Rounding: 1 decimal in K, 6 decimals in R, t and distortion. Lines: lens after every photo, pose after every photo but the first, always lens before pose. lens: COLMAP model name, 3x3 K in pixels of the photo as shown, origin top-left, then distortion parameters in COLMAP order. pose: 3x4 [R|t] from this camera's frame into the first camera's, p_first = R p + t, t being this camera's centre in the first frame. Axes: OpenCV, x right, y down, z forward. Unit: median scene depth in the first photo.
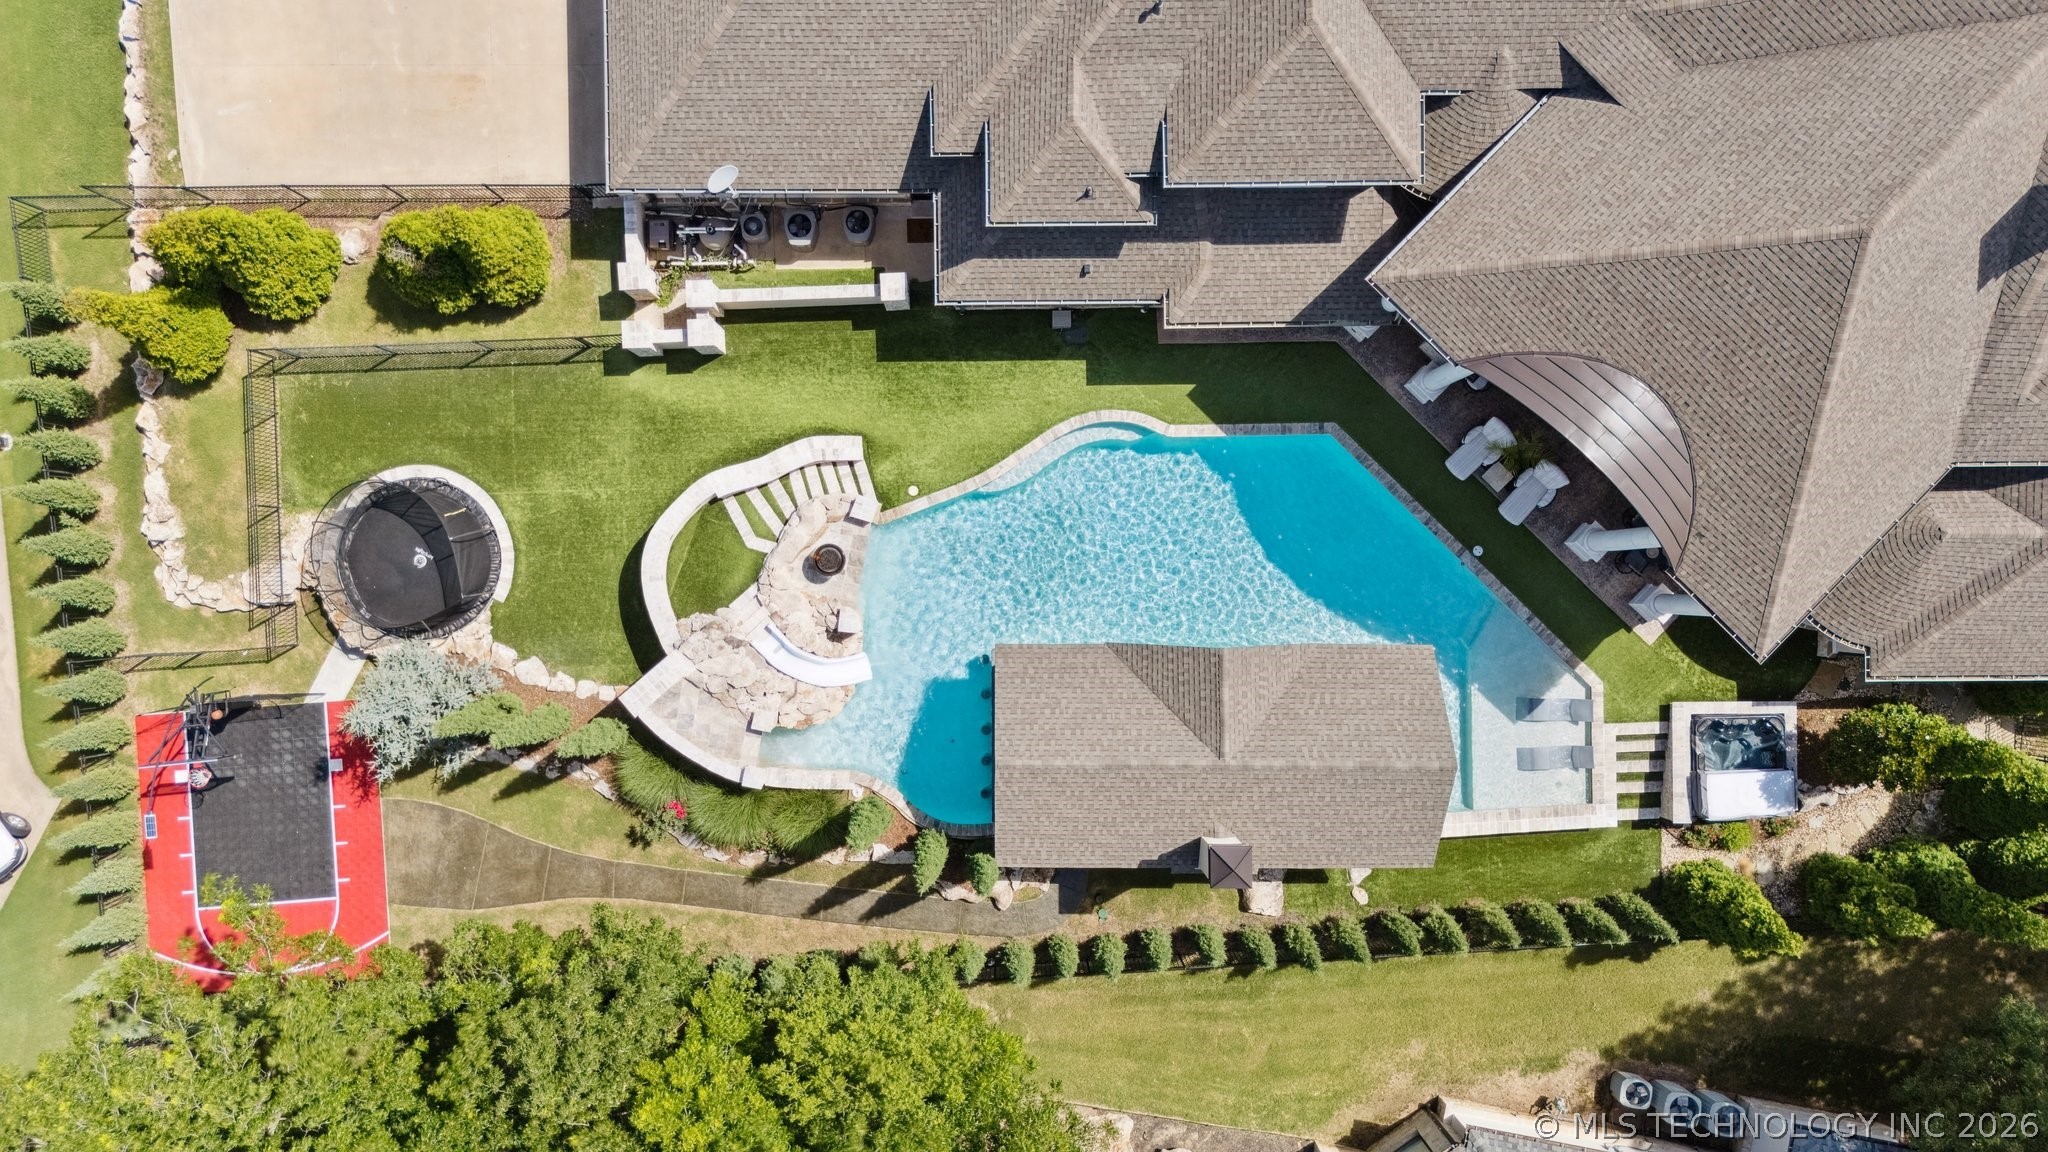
lens RADIAL K [[1530.4, 0, 1023.7], [0, 1530.4, 574.2], [0, 0, 1]] dist [0.054937, -0.027463]
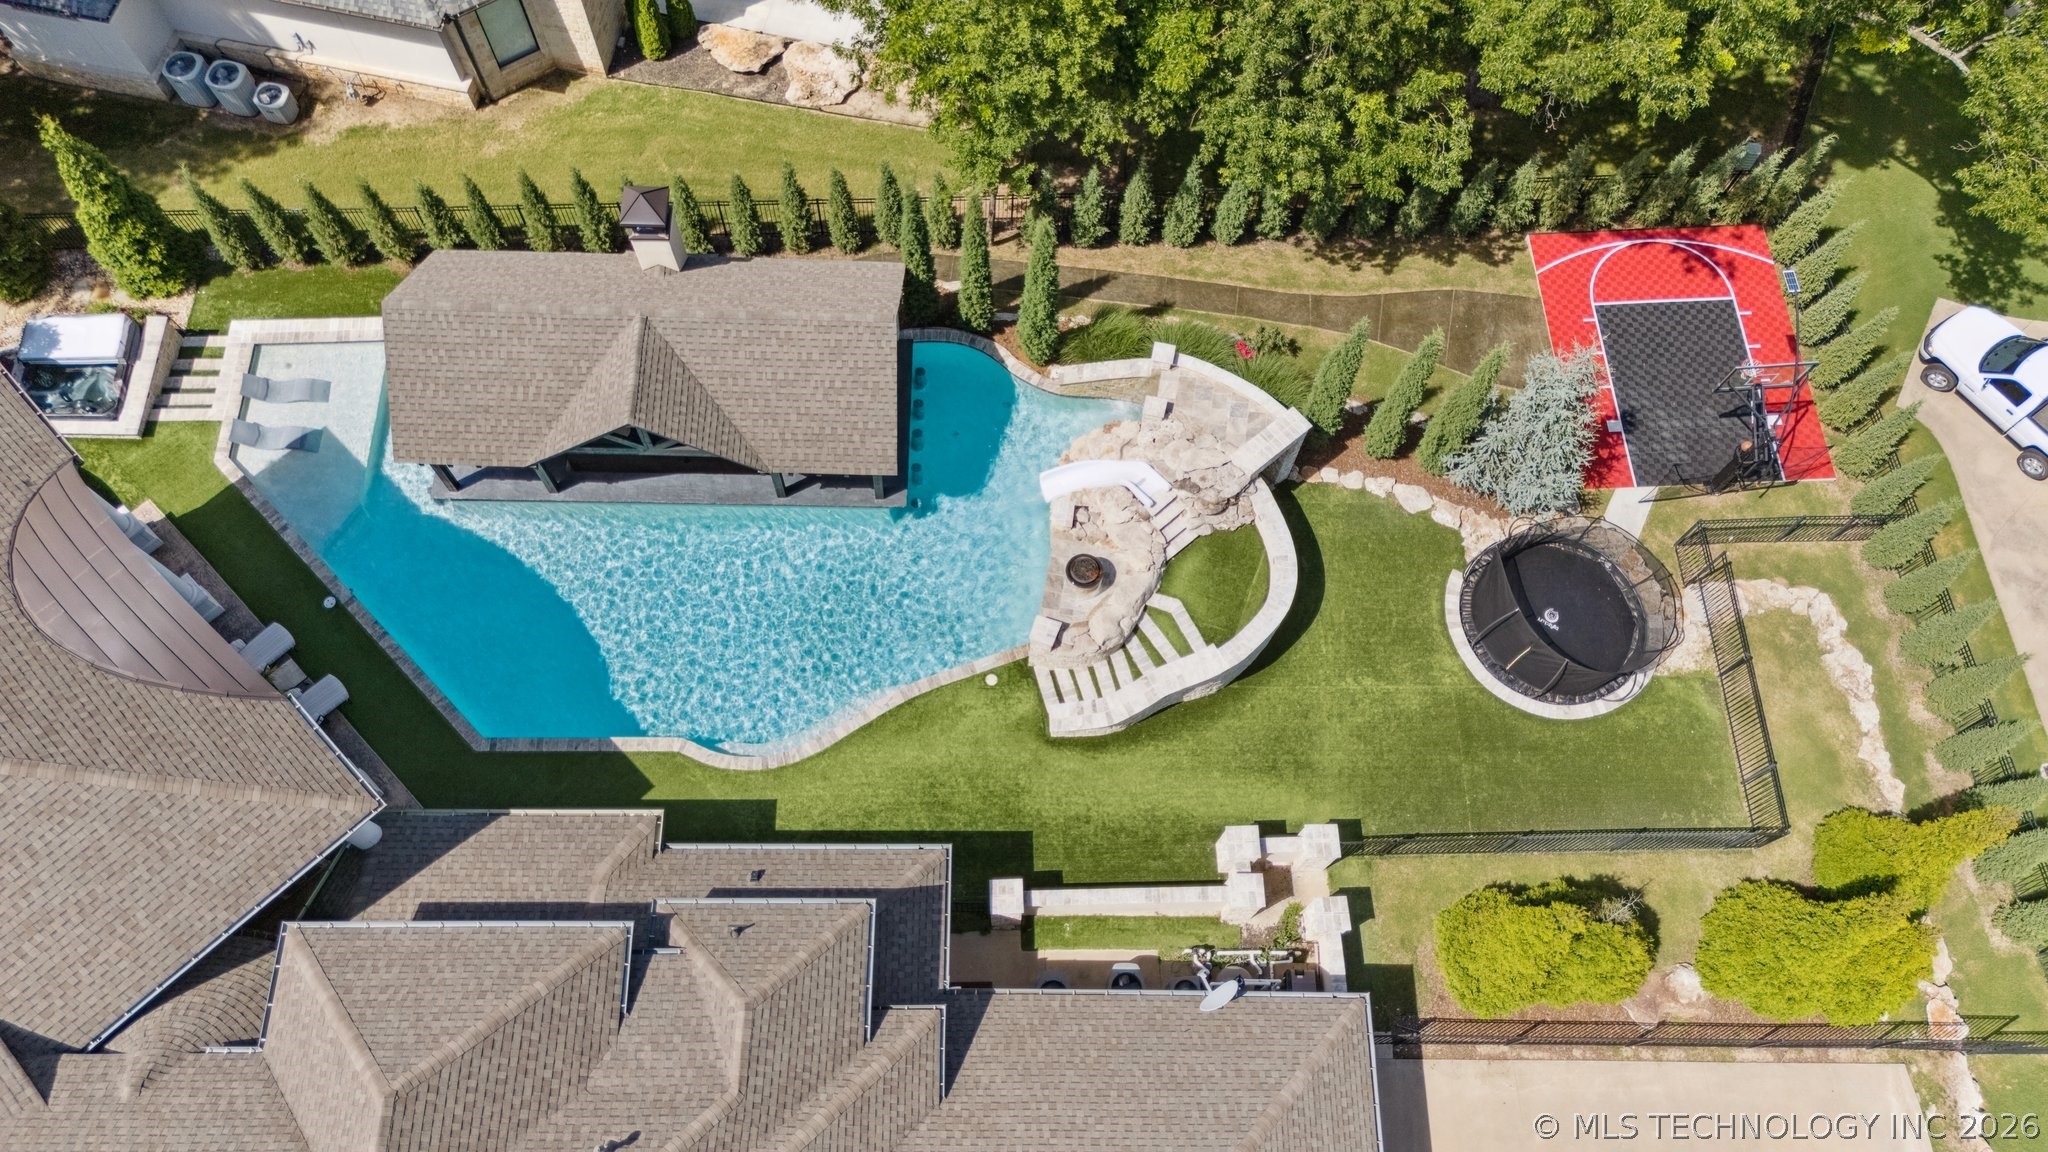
lens RADIAL K [[1530.4, 0, 1021.2], [0, 1530.4, 574.5], [0, 0, 1]] dist [0.054937, -0.027463]
pose [[-0.999355, -0.023338, -0.027297, -0.064766], [0.010709, -0.919151, 0.393761, -0.336078], [-0.034279, 0.393214, 0.918808, 0.194399]]
